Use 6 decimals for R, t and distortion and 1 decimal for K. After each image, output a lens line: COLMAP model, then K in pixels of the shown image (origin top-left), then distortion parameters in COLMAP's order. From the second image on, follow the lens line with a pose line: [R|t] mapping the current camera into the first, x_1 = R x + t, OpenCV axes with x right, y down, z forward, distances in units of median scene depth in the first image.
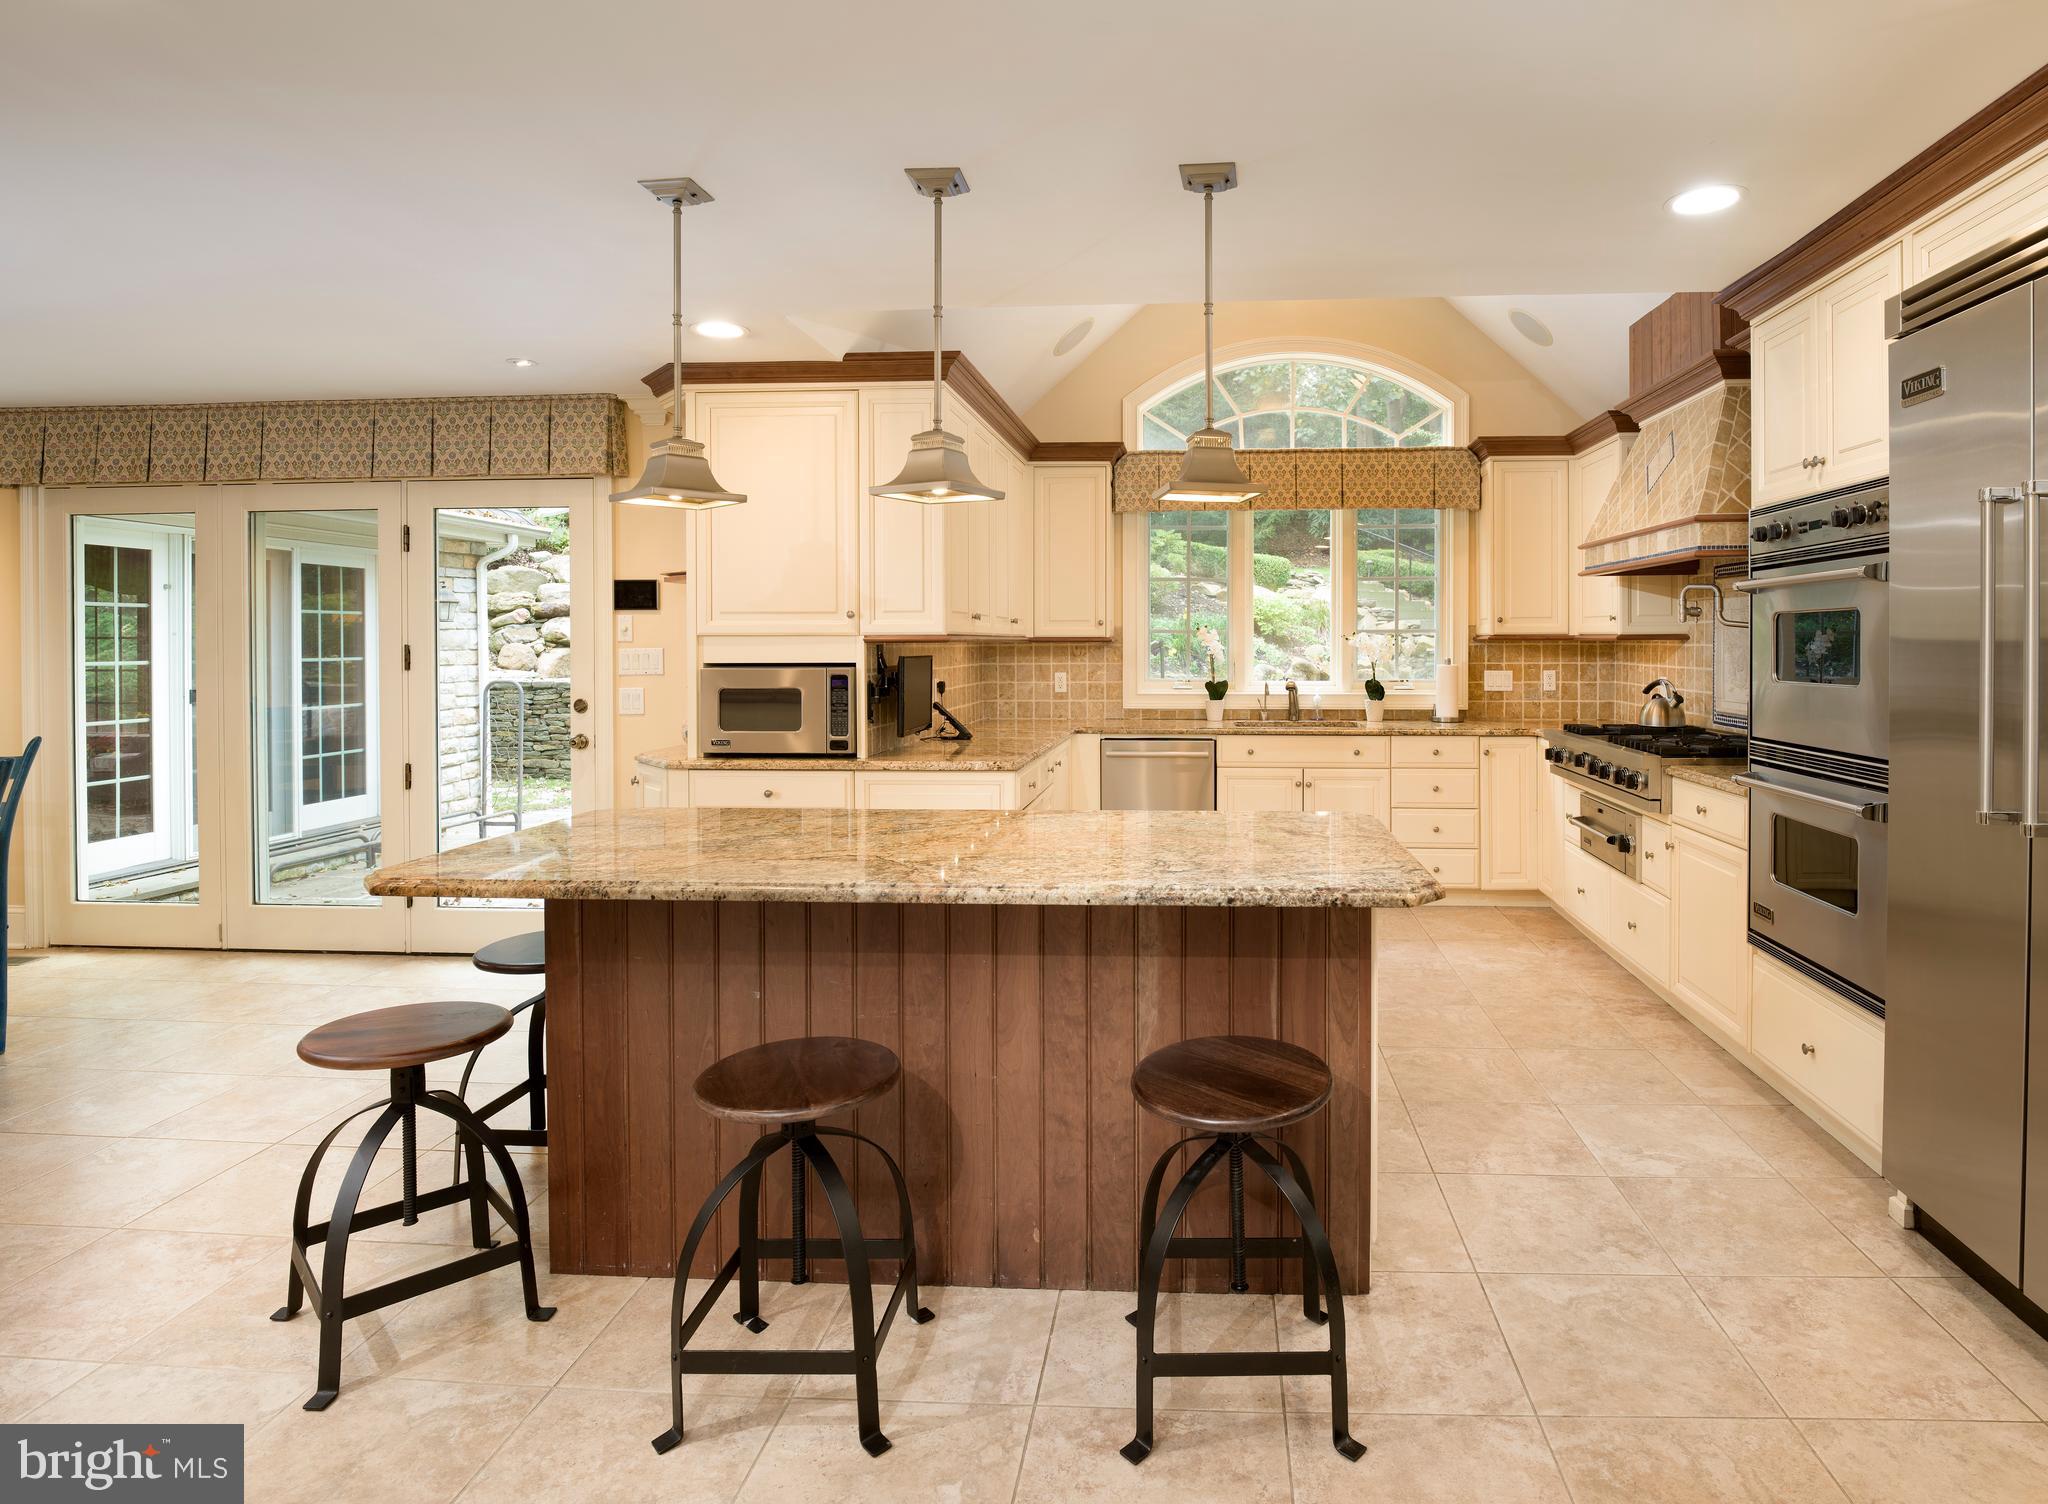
lens RADIAL K [[1058.6, 0, 1144.6], [0, 1058.6, 638.8], [0, 0, 1]] dist [-0.032757, -0.000408]
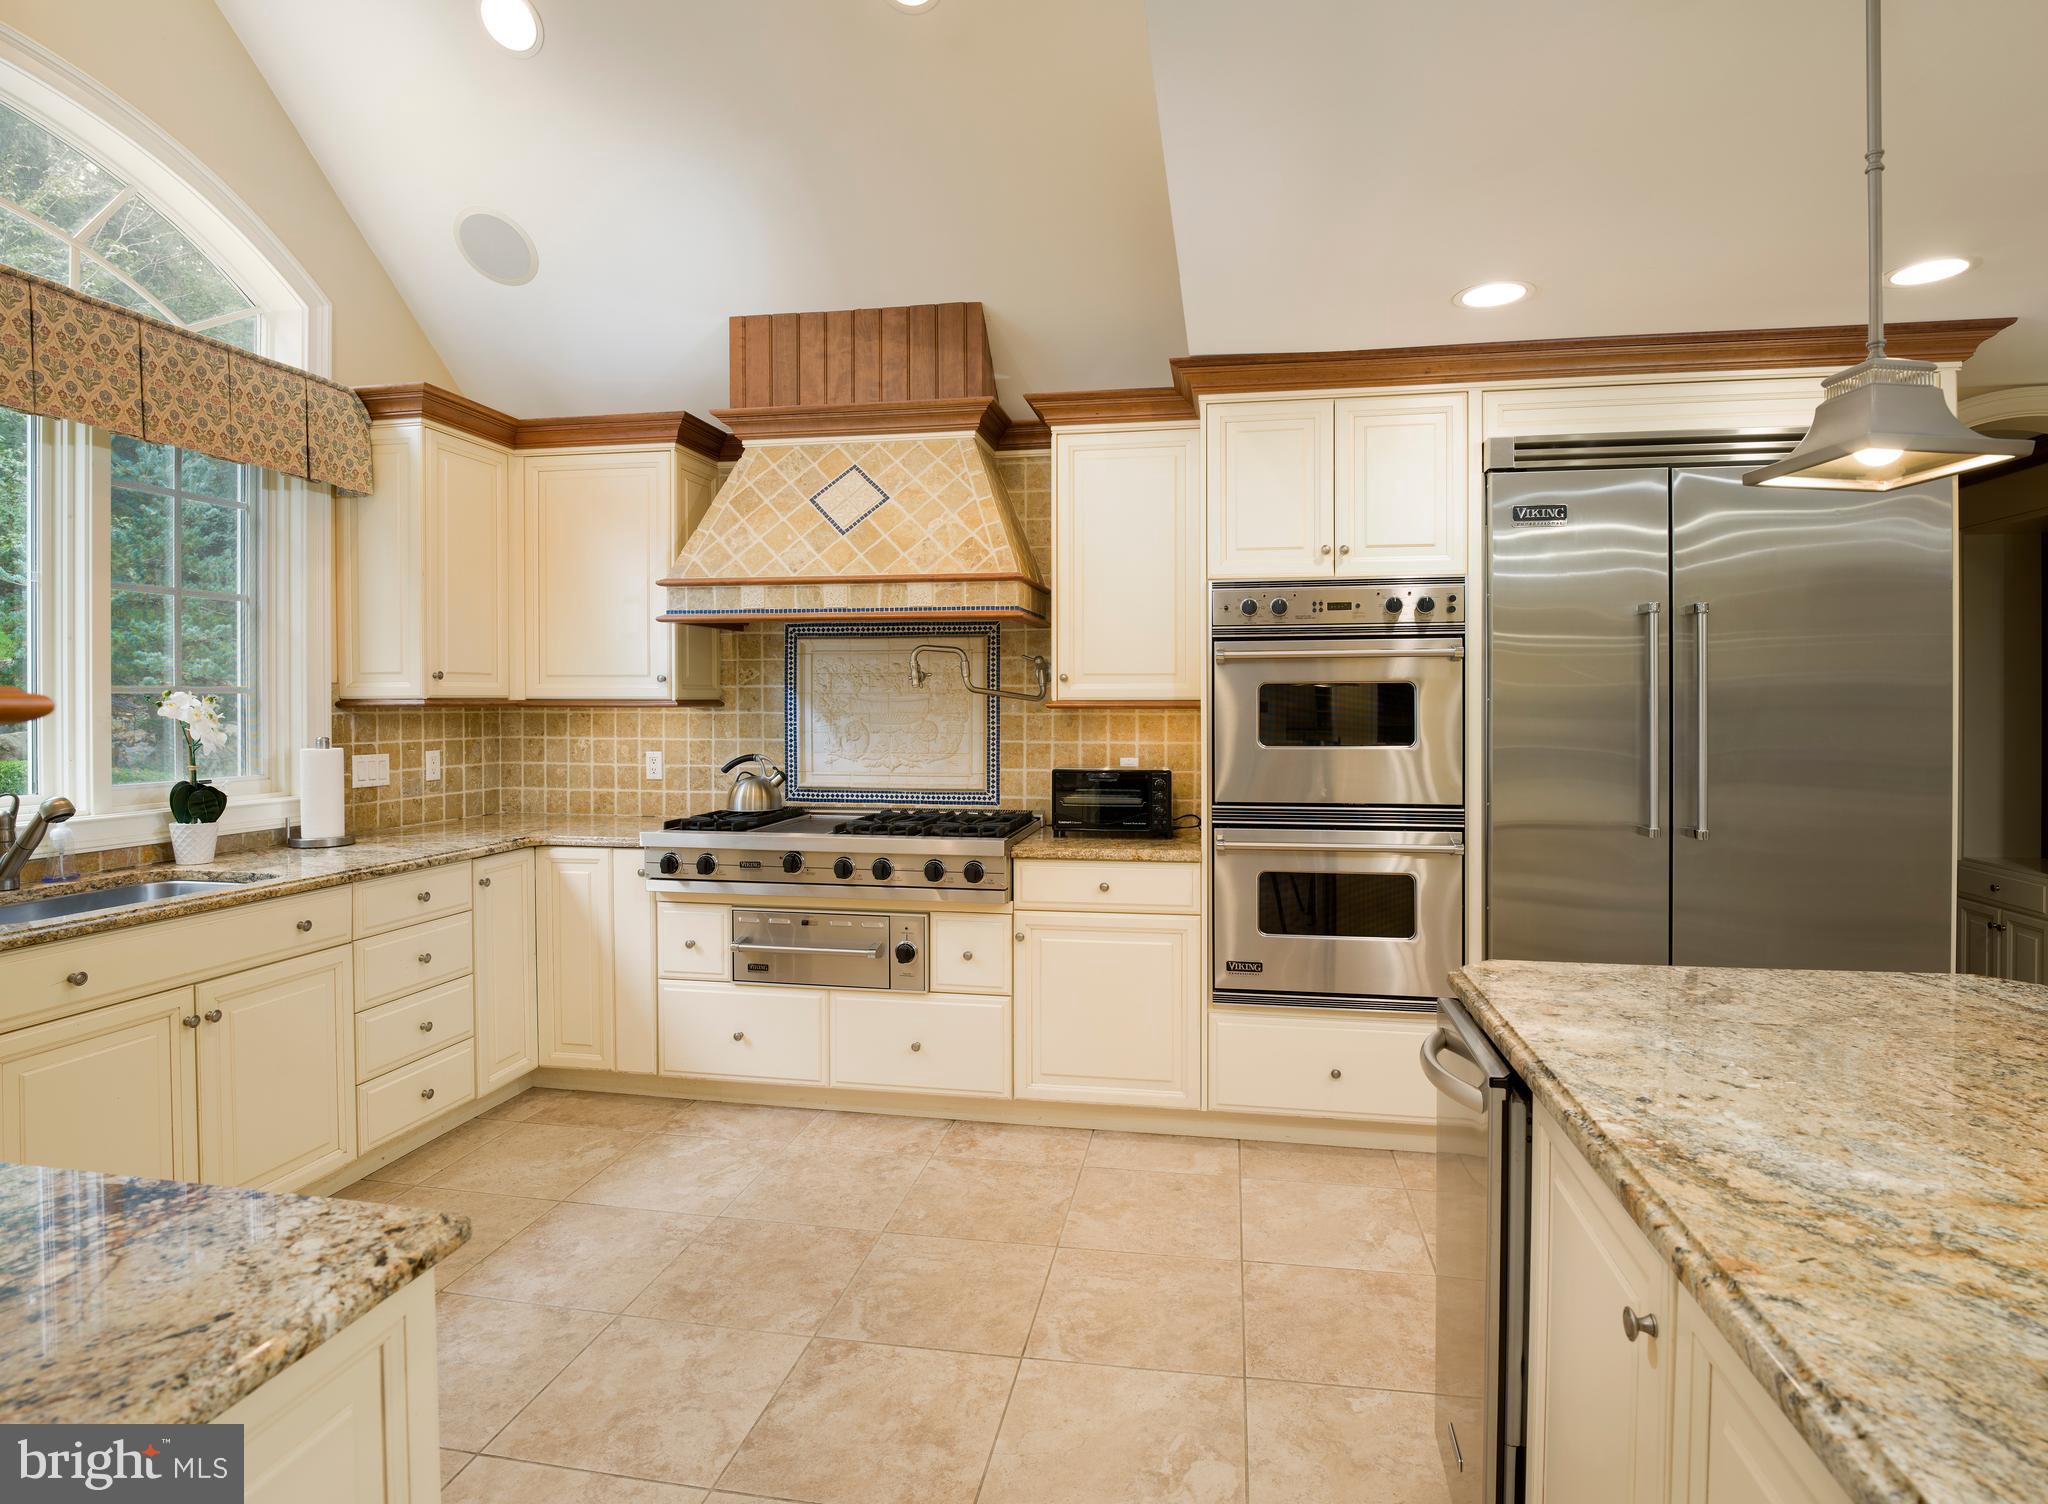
lens RADIAL K [[1047.7, 0, 1041.0], [0, 1047.7, 697.3], [0, 0, 1]] dist [-0.002714, 0.000243]
pose [[0.135526, 0.010810, 0.990715, -0.237243], [-0.001784, 0.999942, -0.010666, 0.001824], [-0.990772, -0.000322, 0.135537, 0.522367]]
